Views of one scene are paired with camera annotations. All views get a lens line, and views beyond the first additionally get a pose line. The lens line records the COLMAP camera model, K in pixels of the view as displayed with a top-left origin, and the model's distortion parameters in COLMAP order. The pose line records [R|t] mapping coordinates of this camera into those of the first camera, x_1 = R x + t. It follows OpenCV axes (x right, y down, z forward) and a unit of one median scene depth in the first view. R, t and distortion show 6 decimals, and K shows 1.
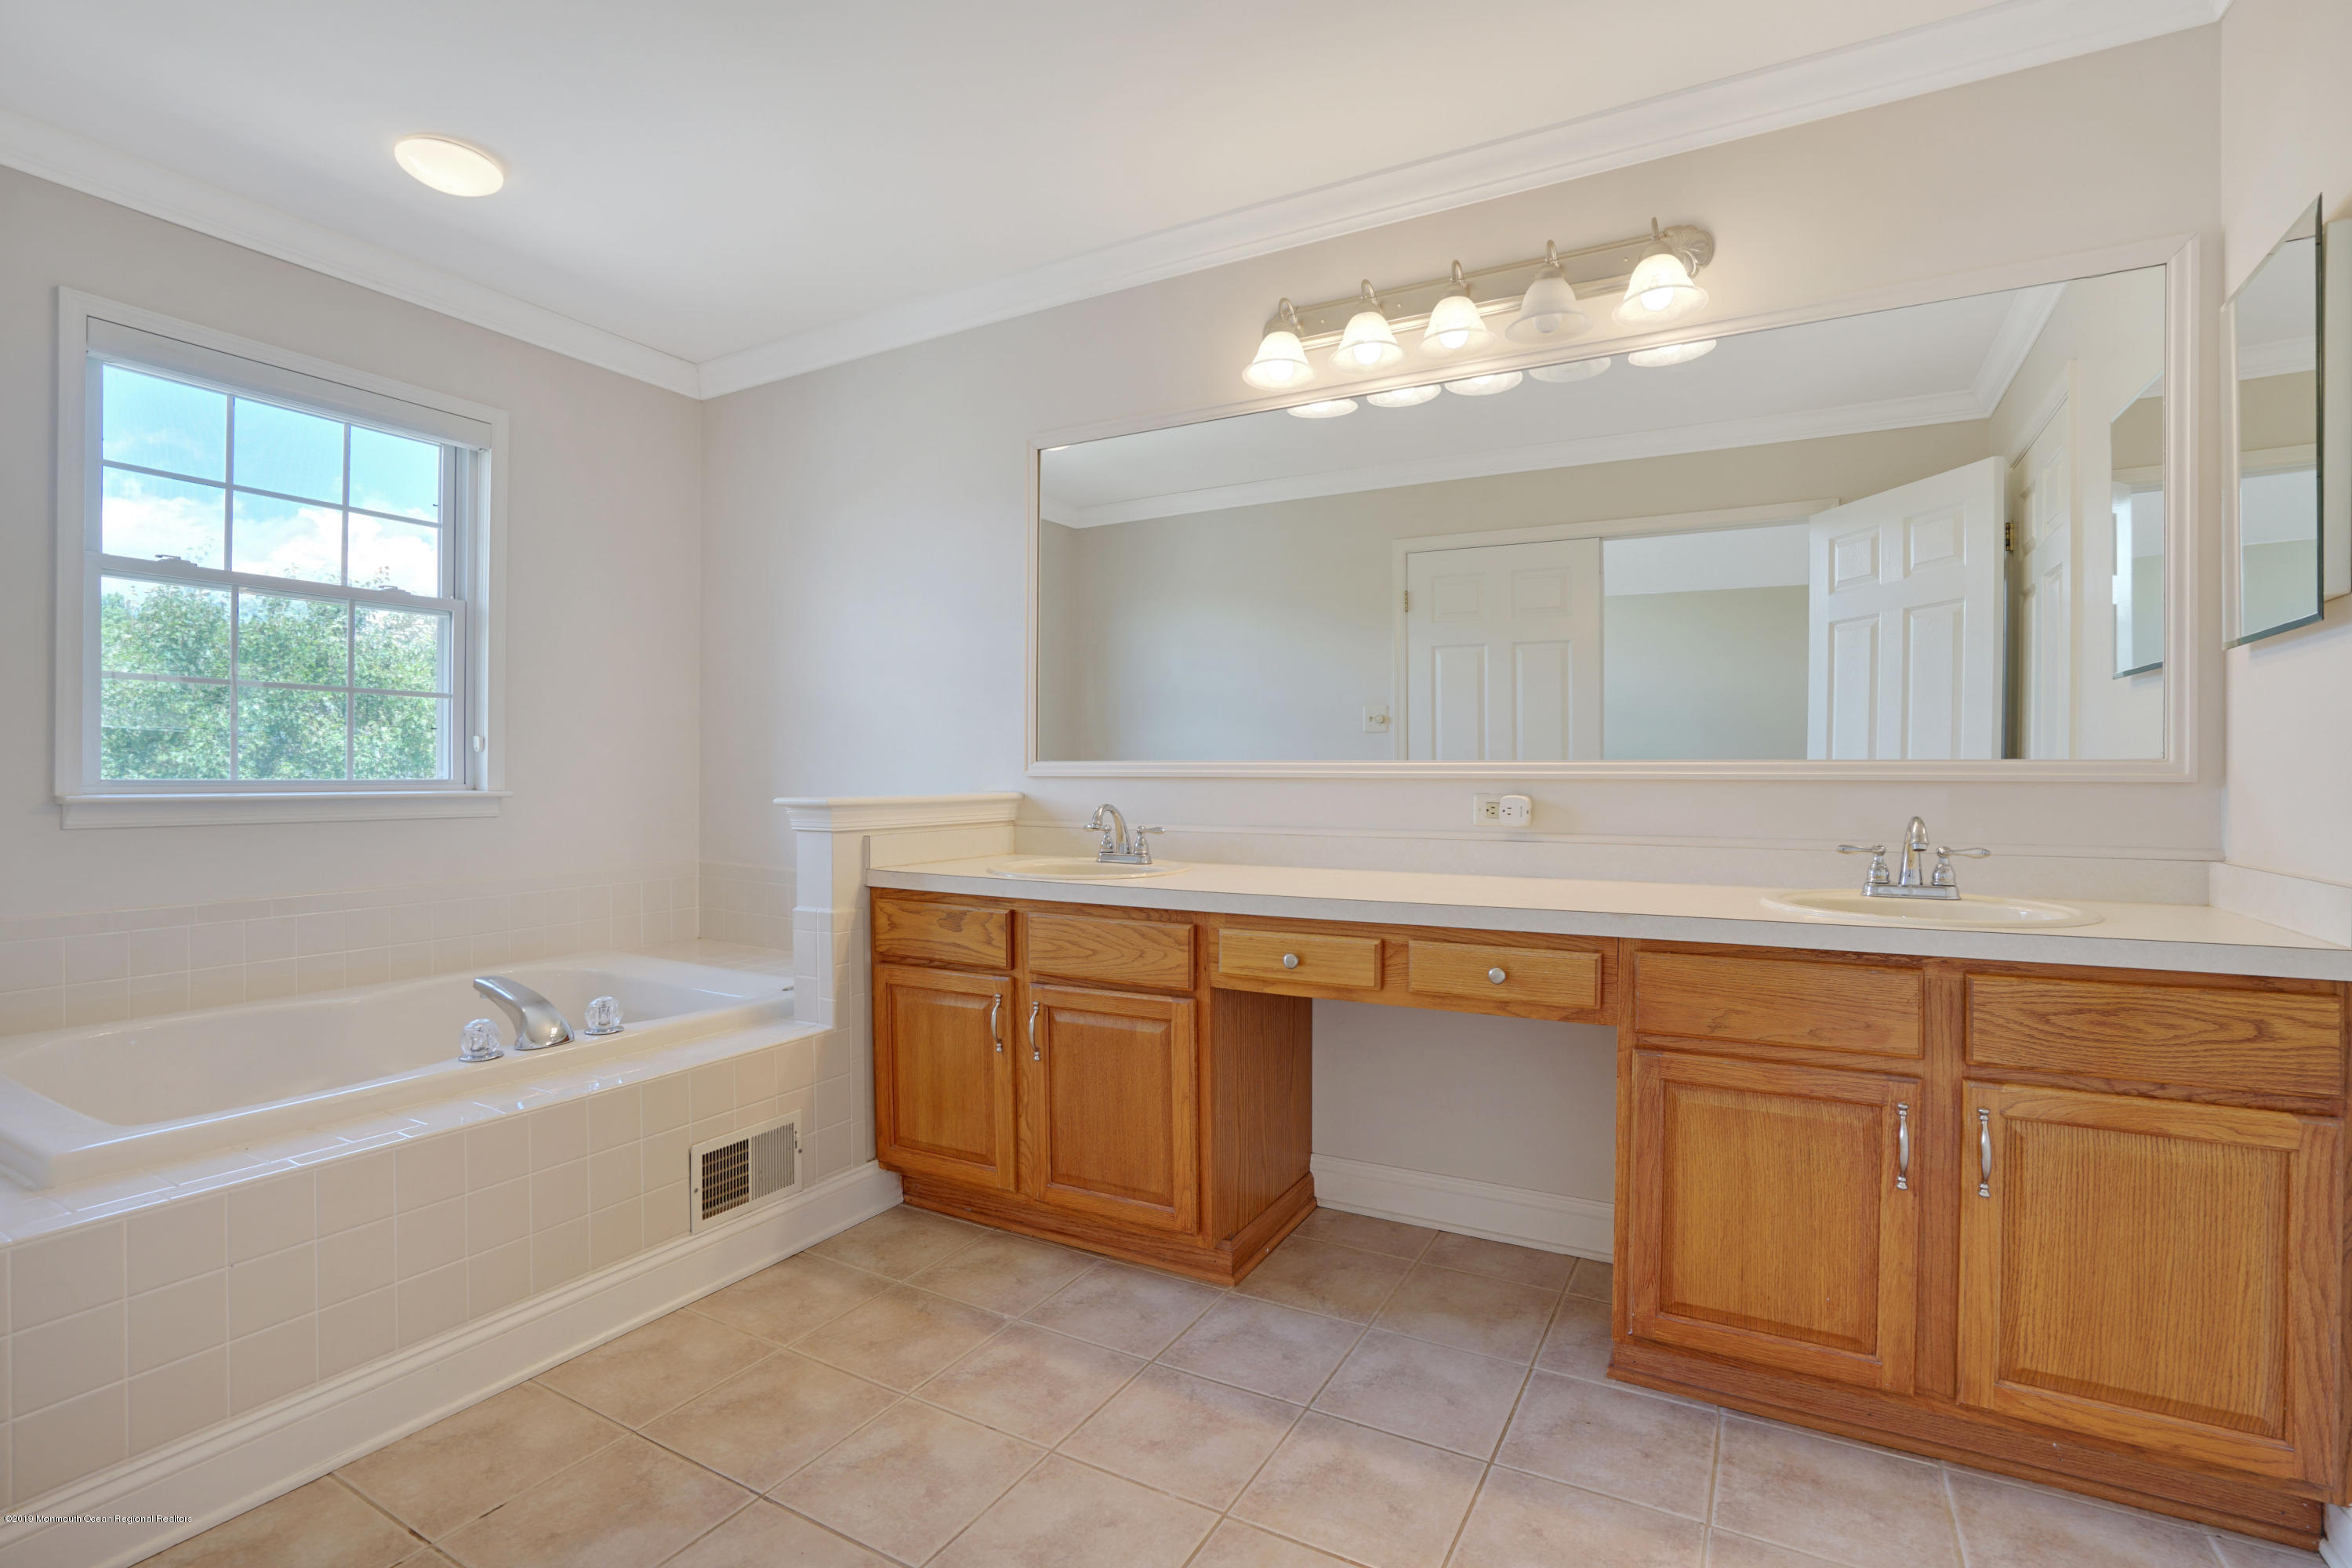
lens RADIAL K [[1105.0, 0, 1175.2], [0, 1105.0, 784.5], [0, 0, 1]] dist [-0.028899, 0.009747]
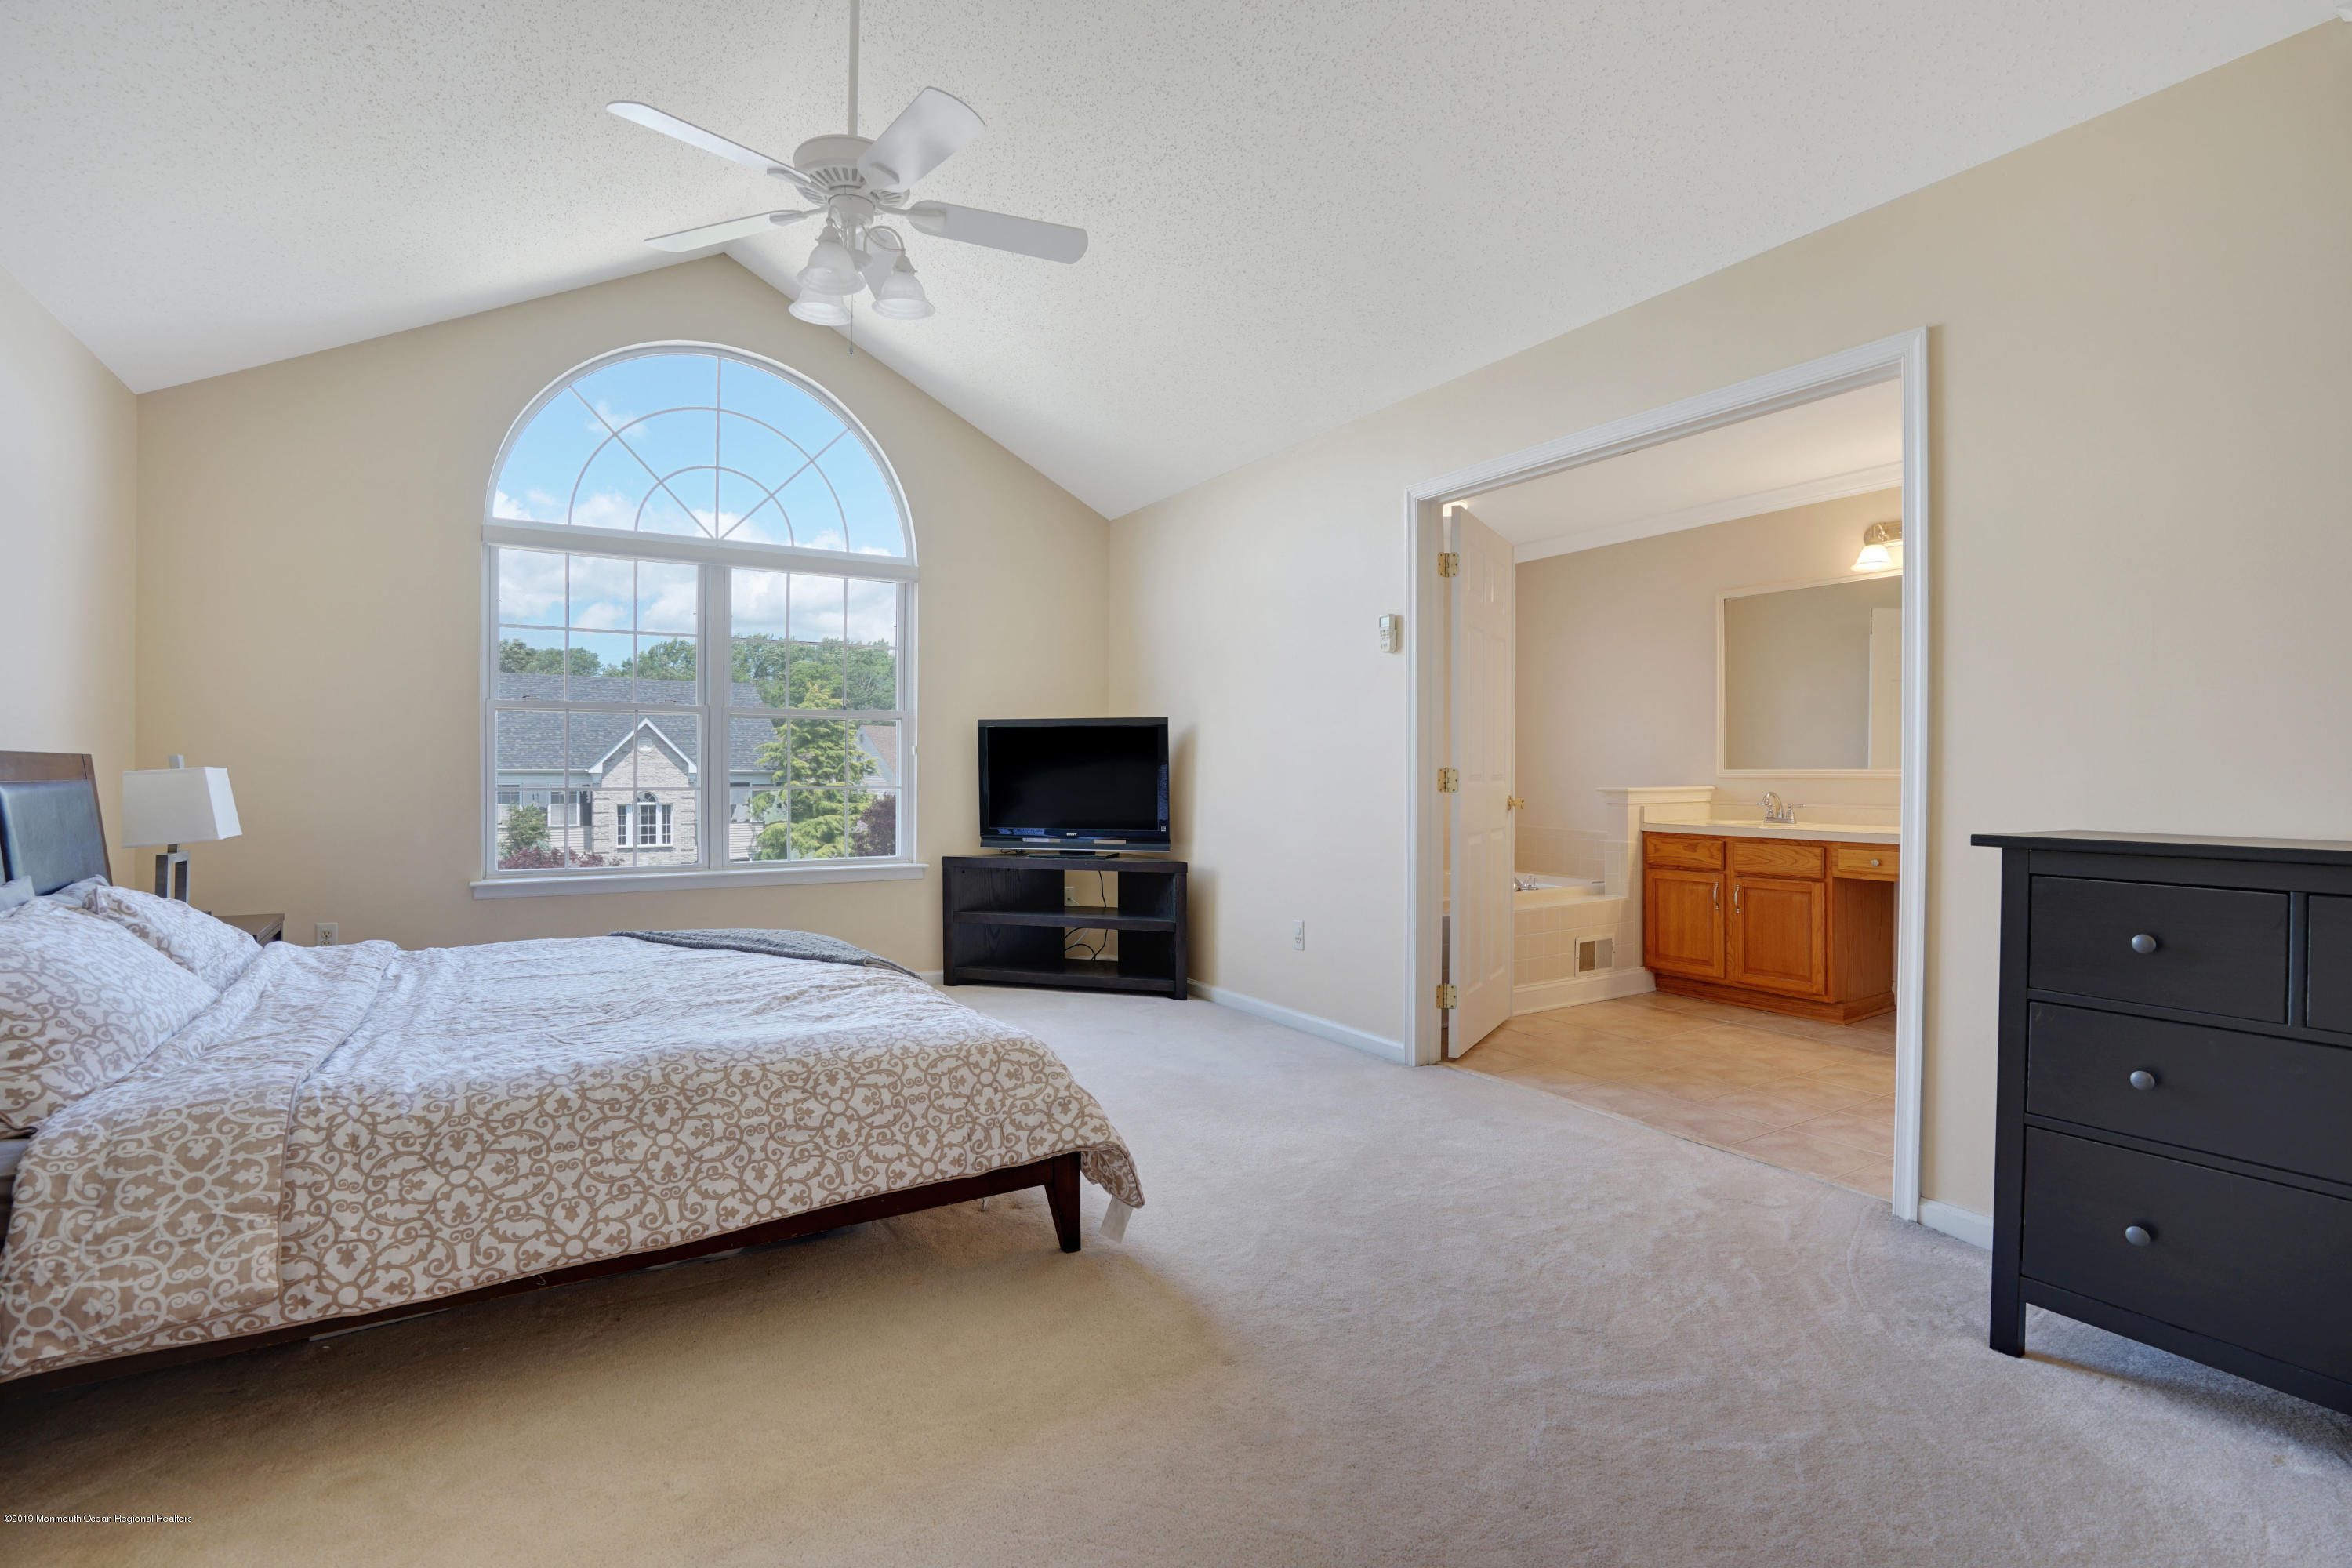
lens RADIAL K [[1105.0, 0, 1192.1], [0, 1105.0, 778.3], [0, 0, 1]] dist [-0.028899, 0.009747]
pose [[0.885542, 0.000557, -0.464559, -0.073567], [-0.000154, 1.000000, 0.000906, -0.009208], [0.464559, -0.000730, 0.885542, -1.305914]]
